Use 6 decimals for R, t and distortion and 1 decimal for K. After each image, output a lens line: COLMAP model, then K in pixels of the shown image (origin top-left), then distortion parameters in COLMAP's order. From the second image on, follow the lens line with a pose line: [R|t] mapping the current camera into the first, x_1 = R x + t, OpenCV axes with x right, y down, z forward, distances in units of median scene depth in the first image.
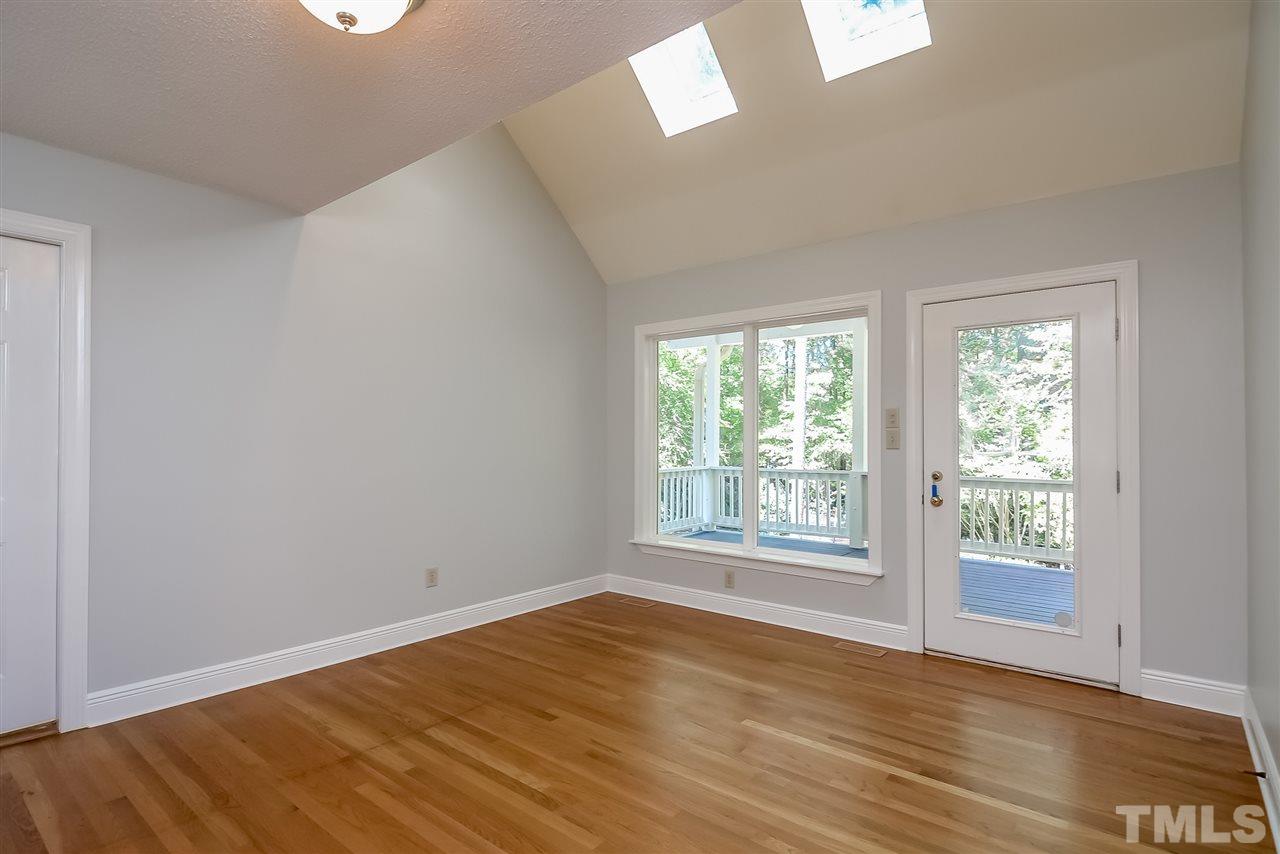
lens RADIAL K [[623.2, 0, 645.6], [0, 623.2, 440.9], [0, 0, 1]] dist [0.002496, -0.002786]
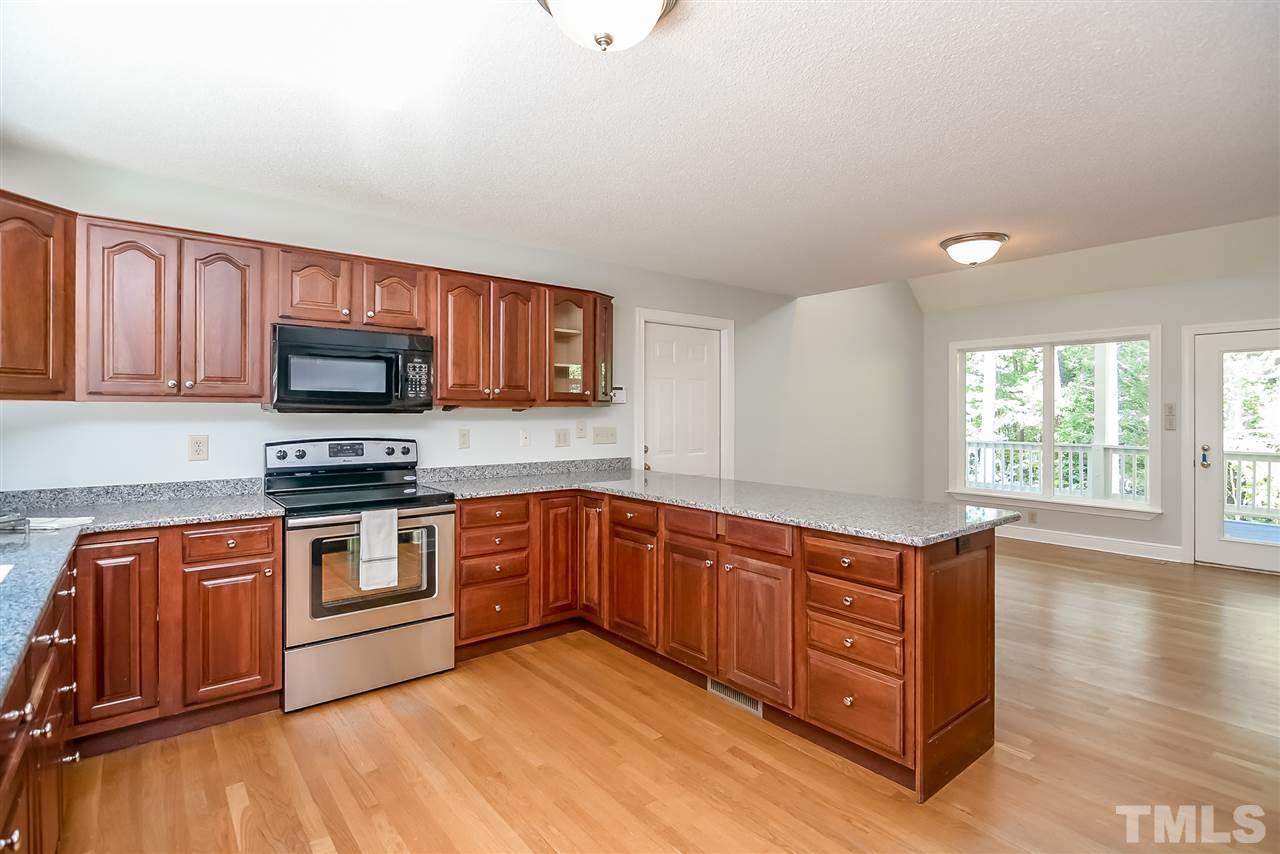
lens RADIAL K [[623.2, 0, 646.6], [0, 623.2, 415.8], [0, 0, 1]] dist [0.002496, -0.002786]
pose [[0.977833, 0.000743, -0.209386, -0.097674], [0.000820, 0.999972, 0.007376, -0.006225], [0.209386, -0.007384, 0.977805, -0.137741]]
